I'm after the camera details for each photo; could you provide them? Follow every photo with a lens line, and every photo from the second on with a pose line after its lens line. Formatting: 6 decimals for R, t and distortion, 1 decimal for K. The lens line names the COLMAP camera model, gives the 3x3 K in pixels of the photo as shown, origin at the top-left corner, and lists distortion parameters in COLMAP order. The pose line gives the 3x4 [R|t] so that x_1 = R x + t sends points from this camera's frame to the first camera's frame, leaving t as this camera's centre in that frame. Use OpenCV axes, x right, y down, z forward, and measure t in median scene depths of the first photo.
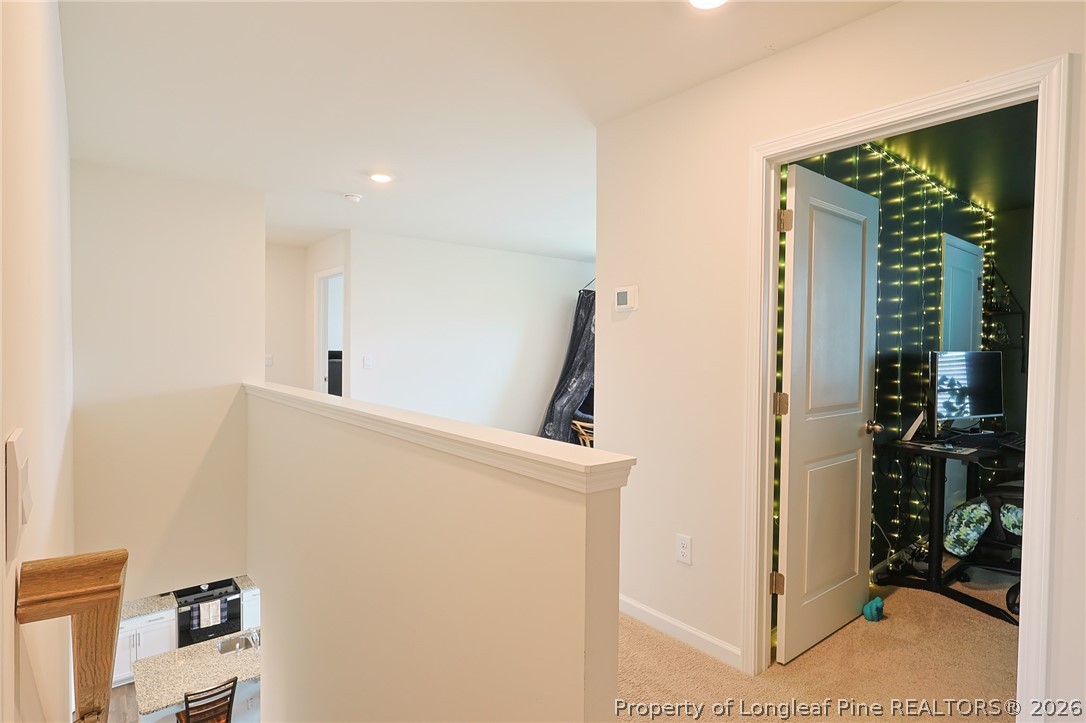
lens RADIAL K [[567.4, 0, 542.8], [0, 567.4, 361.6], [0, 0, 1]] dist [-0.002188, -0.000094]
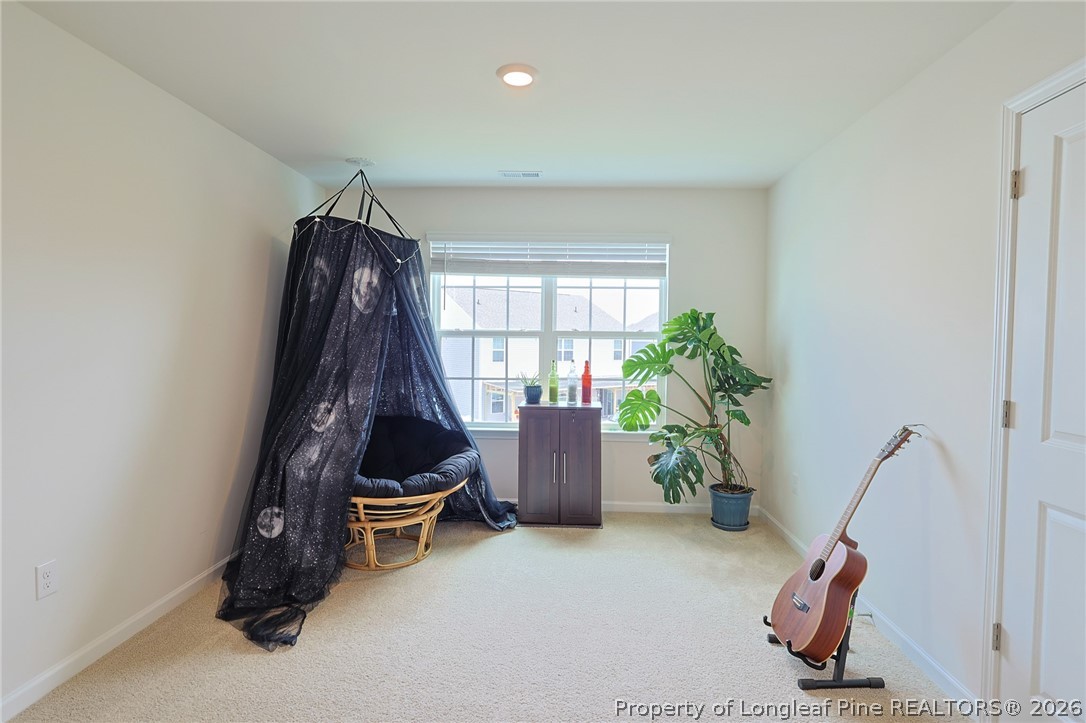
lens RADIAL K [[569.1, 0, 541.9], [0, 569.1, 362.1], [0, 0, 1]] dist [-0.002074, -0.000020]
pose [[0.662427, -0.028256, 0.748593, -0.179758], [0.010687, 0.999543, 0.028271, -0.015675], [-0.749050, -0.010727, 0.662426, 0.572960]]
